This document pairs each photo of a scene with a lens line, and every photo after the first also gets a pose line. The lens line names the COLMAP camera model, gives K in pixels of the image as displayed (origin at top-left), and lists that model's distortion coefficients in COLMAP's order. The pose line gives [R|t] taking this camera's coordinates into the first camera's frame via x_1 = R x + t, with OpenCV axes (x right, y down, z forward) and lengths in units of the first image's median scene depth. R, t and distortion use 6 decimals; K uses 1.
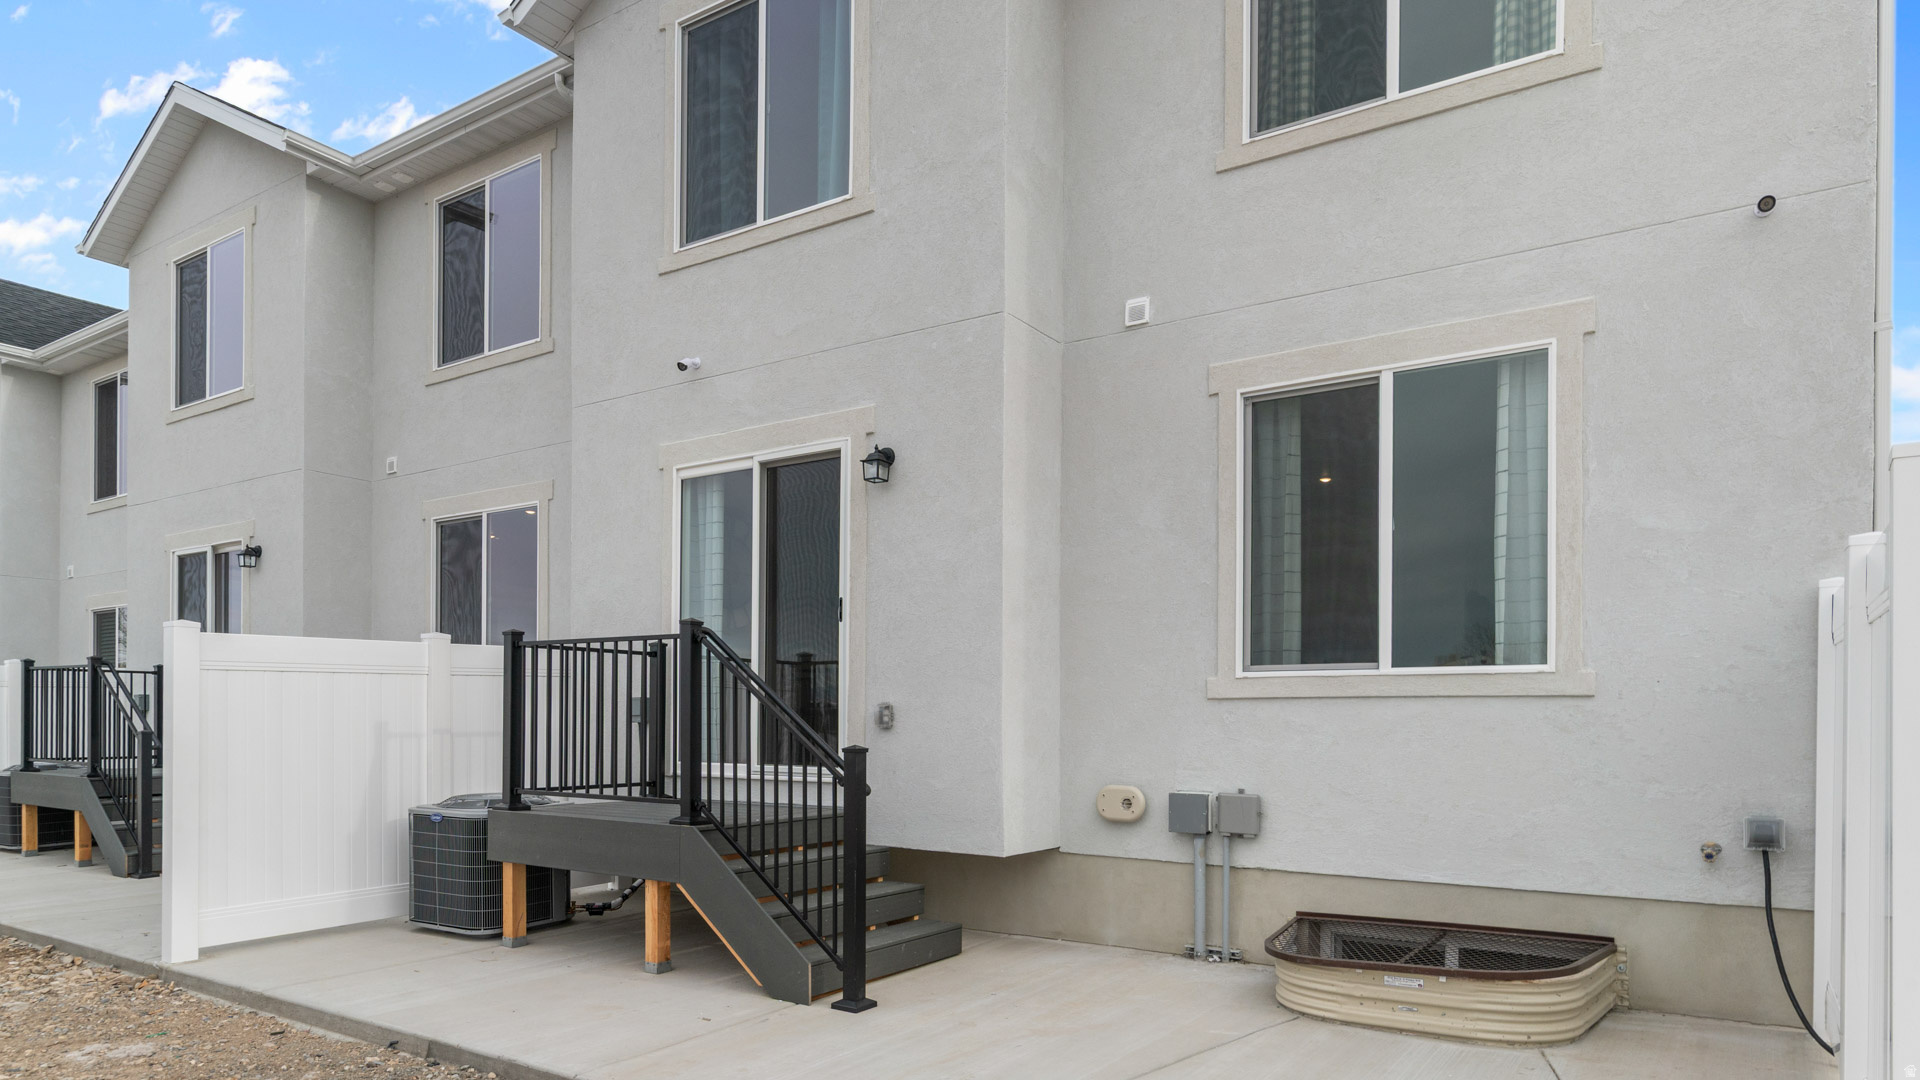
lens RADIAL K [[1134.9, 0, 959.0], [0, 1134.9, 546.8], [0, 0, 1]] dist [0.002755, -0.002911]
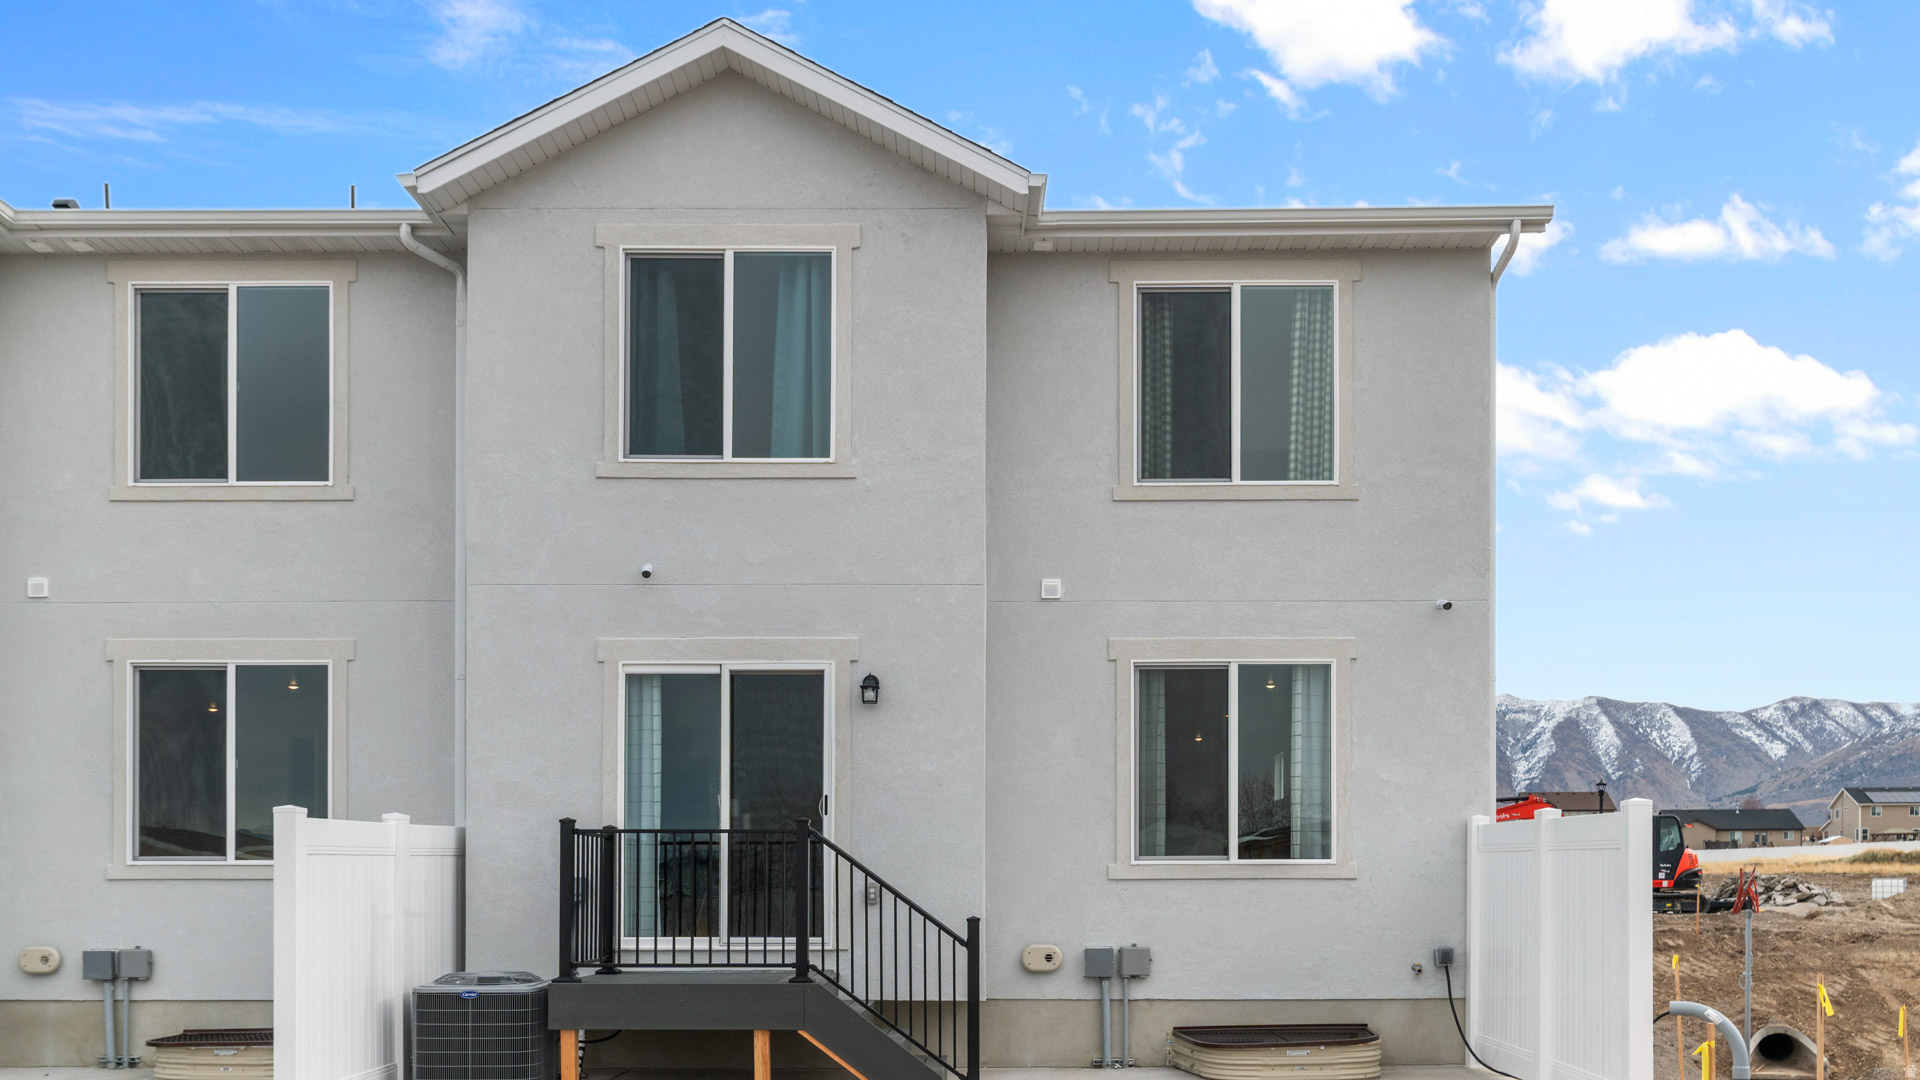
lens RADIAL K [[1388.3, 0, 959.8], [0, 1388.3, 540.8], [0, 0, 1]] dist [-0.001082, 0.002430]
pose [[0.865543, 0.115180, 0.487411, -0.832856], [-0.069876, 0.991450, -0.110204, -0.080877], [-0.495937, 0.061328, 0.866190, -0.430981]]
